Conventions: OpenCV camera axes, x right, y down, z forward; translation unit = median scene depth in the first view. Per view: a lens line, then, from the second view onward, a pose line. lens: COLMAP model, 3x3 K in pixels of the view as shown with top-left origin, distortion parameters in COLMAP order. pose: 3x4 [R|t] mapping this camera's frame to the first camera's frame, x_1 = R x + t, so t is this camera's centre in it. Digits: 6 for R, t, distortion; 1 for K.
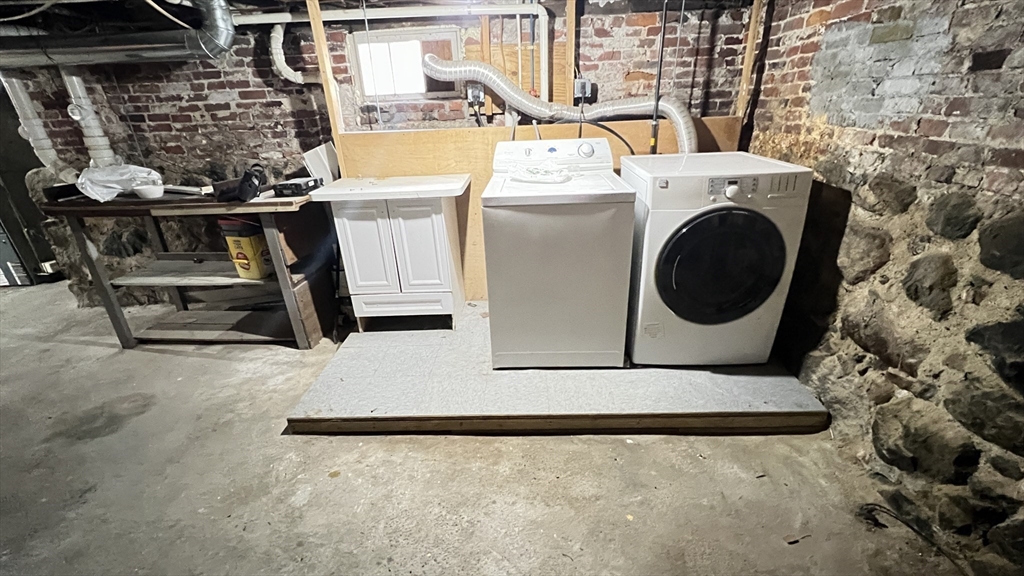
lens RADIAL K [[421.7, 0, 510.4], [0, 421.7, 288.6], [0, 0, 1]] dist [-0.002191, -0.000960]
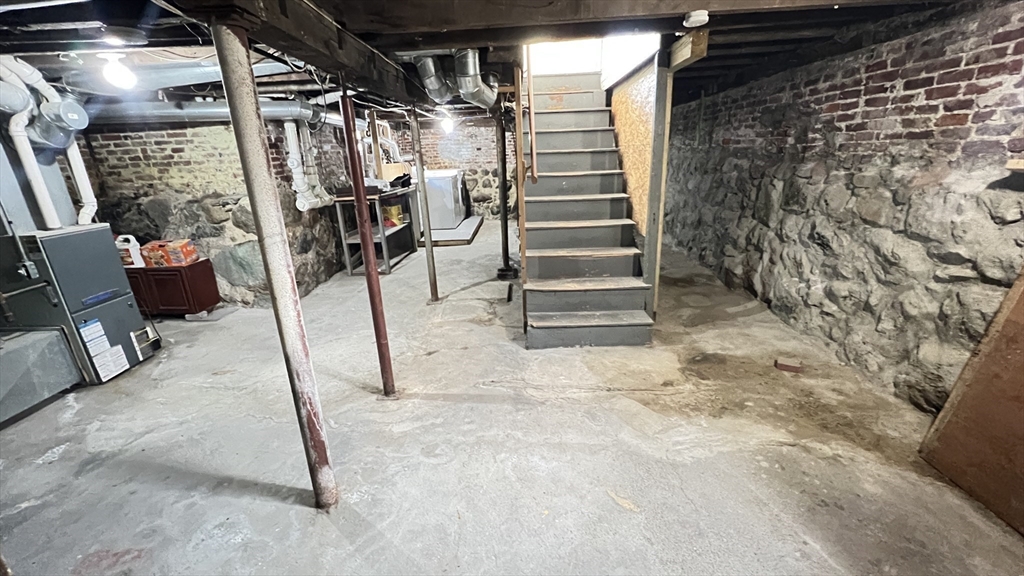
lens RADIAL K [[421.7, 0, 511.4], [0, 421.7, 289.3], [0, 0, 1]] dist [-0.002191, -0.000960]
pose [[-0.014936, -0.269669, 0.962837, -2.643983], [0.435852, 0.864890, 0.248997, -0.026210], [-0.899895, 0.423373, 0.104617, 0.343387]]
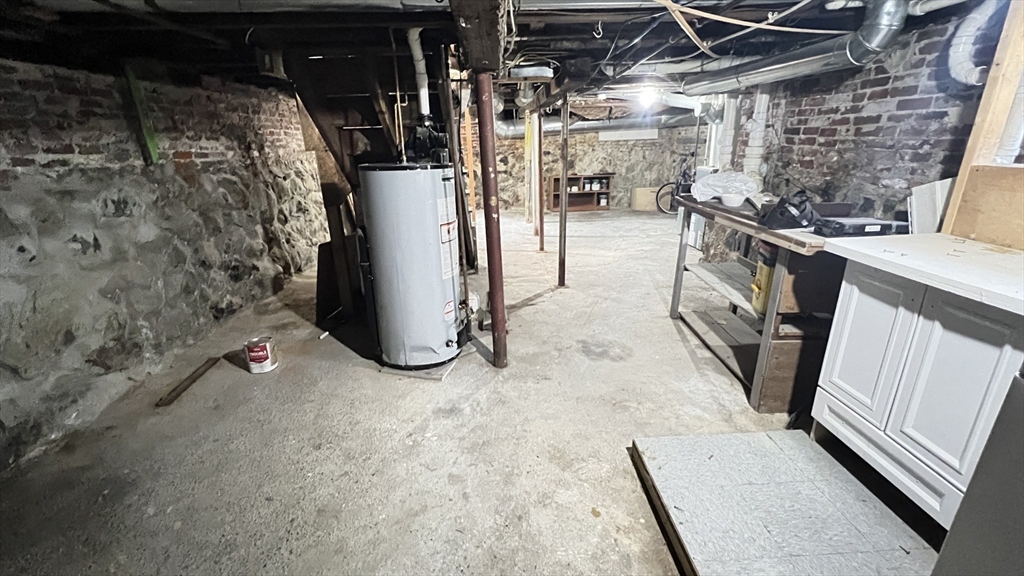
lens RADIAL K [[421.7, 0, 507.7], [0, 421.7, 287.0], [0, 0, 1]] dist [-0.002191, -0.000960]
pose [[0.062791, 0.361450, -0.930275, 0.165809], [-0.371597, 0.873562, 0.314333, -0.140473], [0.926268, 0.325950, 0.189165, 0.291058]]
